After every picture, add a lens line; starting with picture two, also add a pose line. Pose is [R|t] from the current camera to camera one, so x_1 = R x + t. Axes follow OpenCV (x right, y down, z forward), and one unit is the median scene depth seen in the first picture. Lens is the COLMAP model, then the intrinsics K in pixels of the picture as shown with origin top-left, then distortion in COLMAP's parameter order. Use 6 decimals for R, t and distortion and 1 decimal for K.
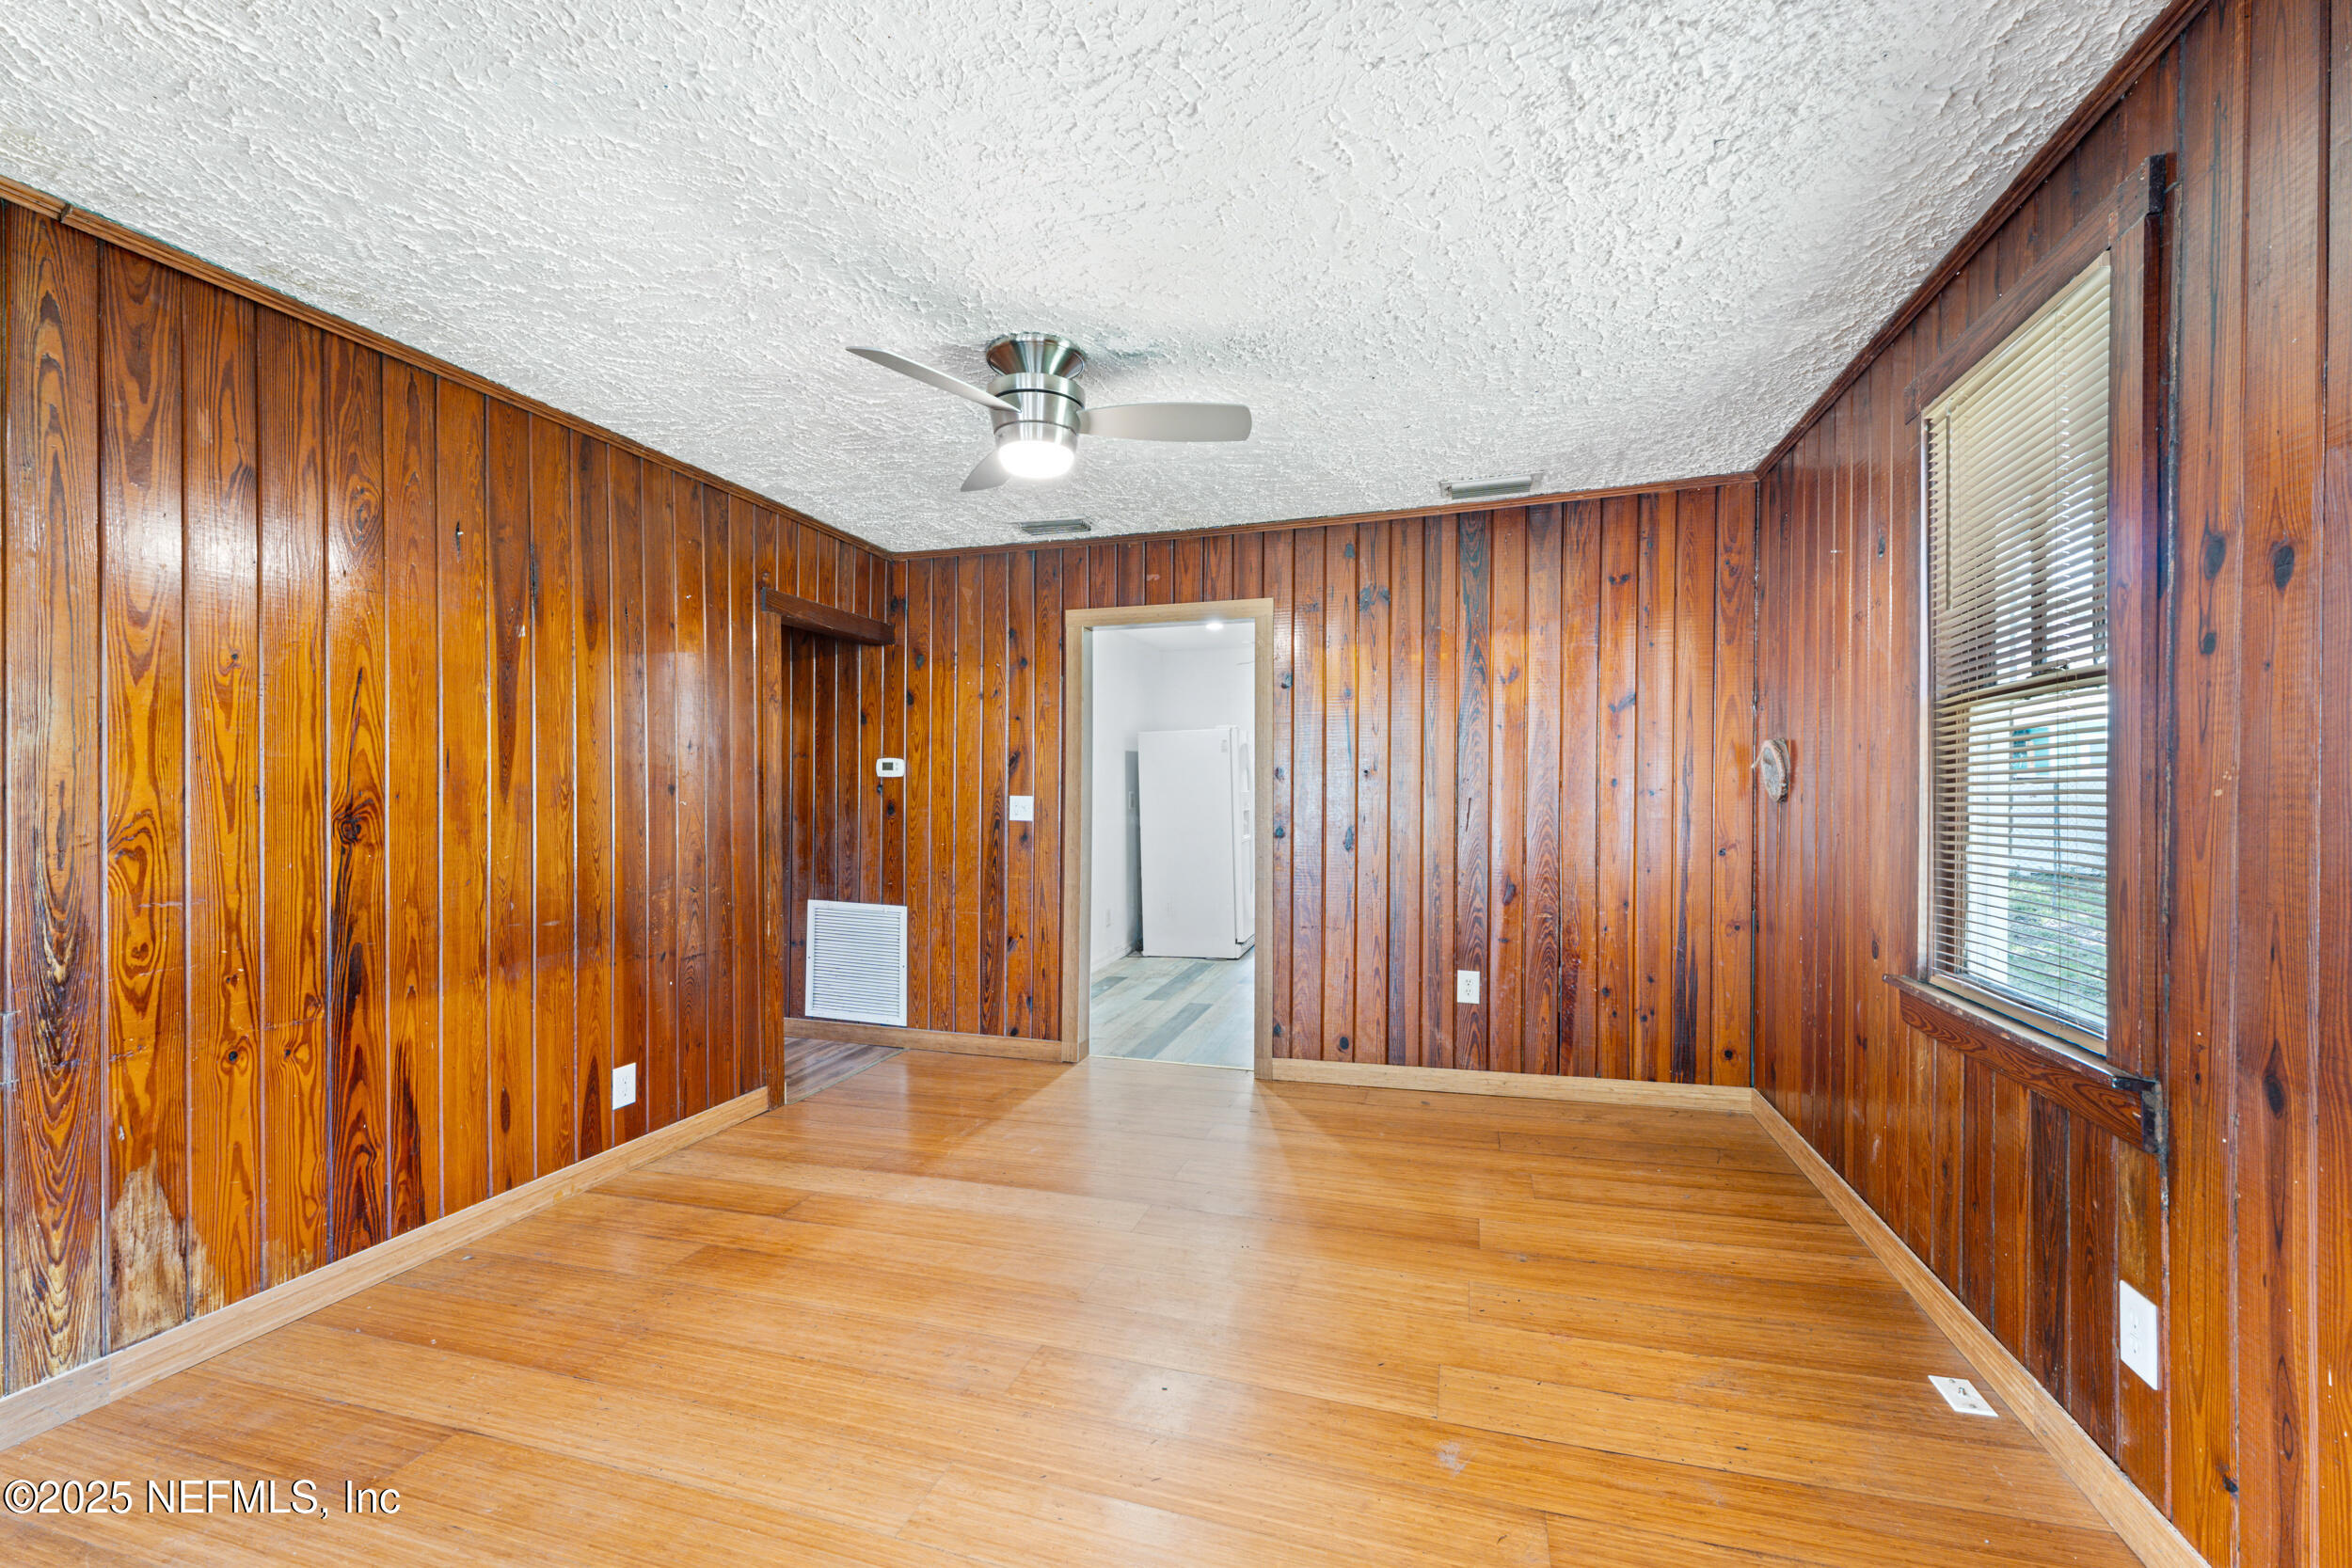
lens RADIAL K [[1000.8, 0, 1176.0], [0, 1000.8, 784.0], [0, 0, 1]] dist [-0.000047, 0.000317]
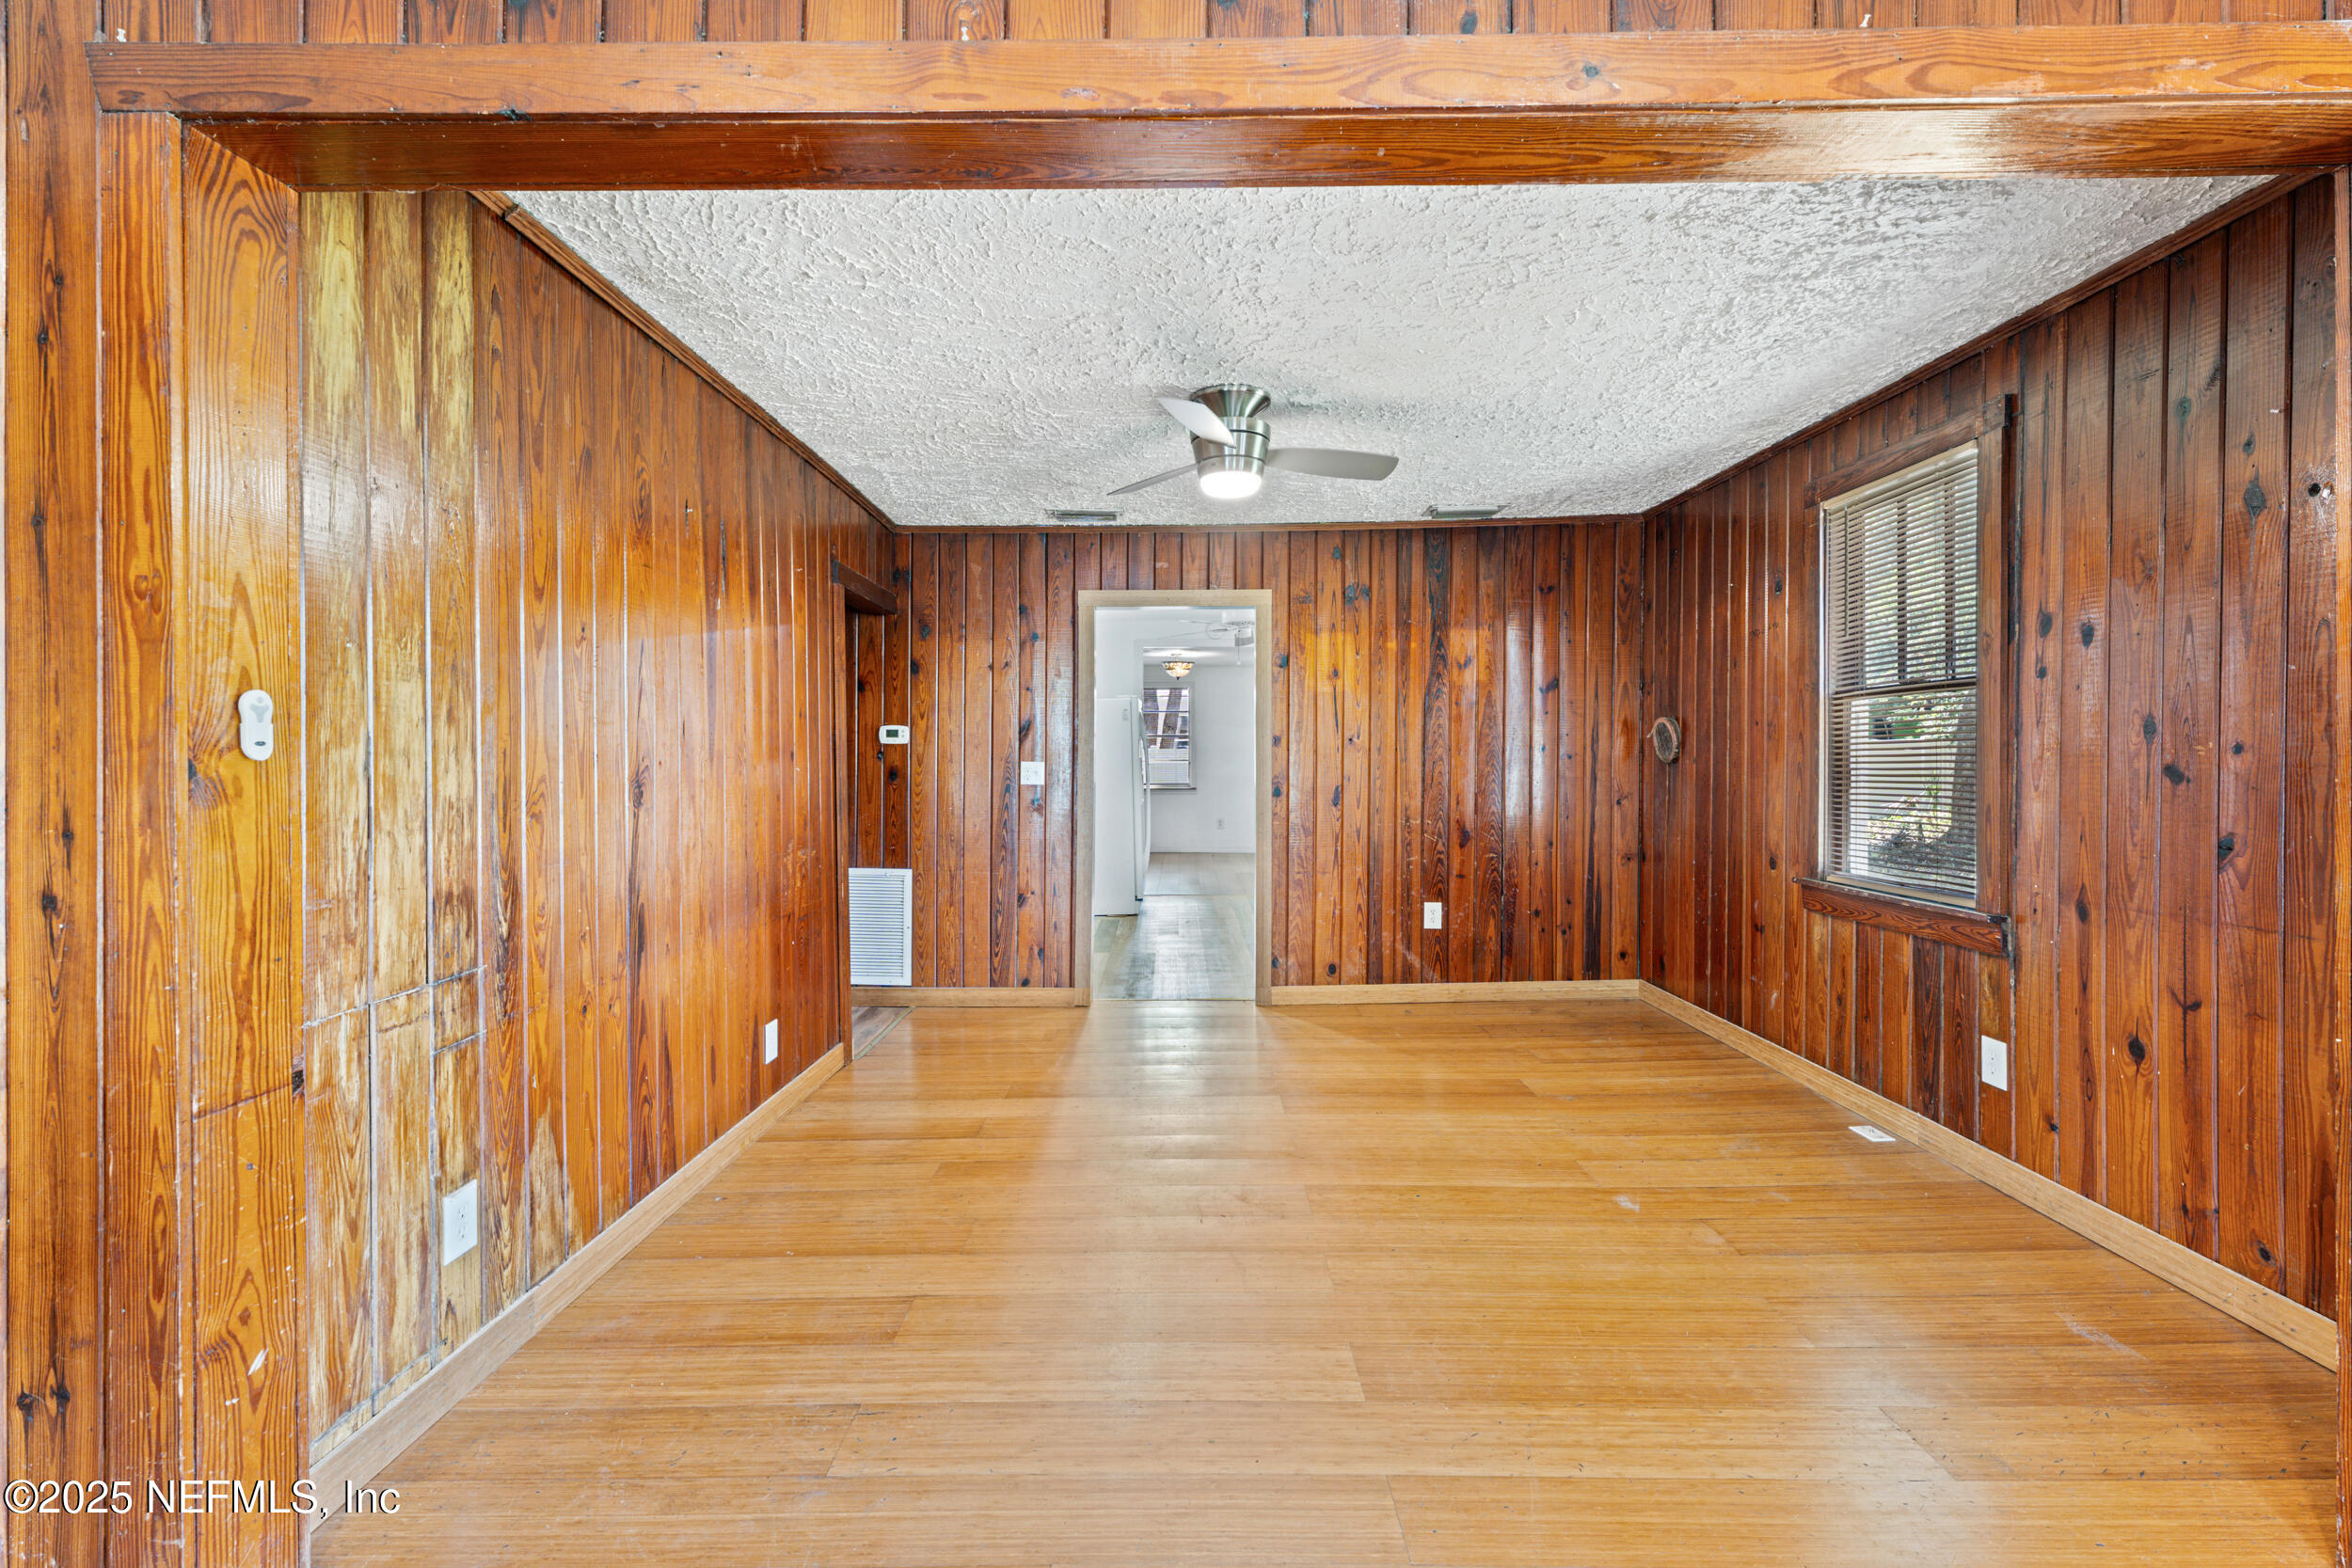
lens RADIAL K [[1046.5, 0, 1185.5], [0, 1046.5, 754.8], [0, 0, 1]] dist [0.001993, 0.000114]
pose [[0.955382, -0.002556, 0.295363, -0.419403], [0.001289, 0.999989, 0.004486, -0.000164], [-0.295371, -0.003905, 0.955375, -0.149846]]
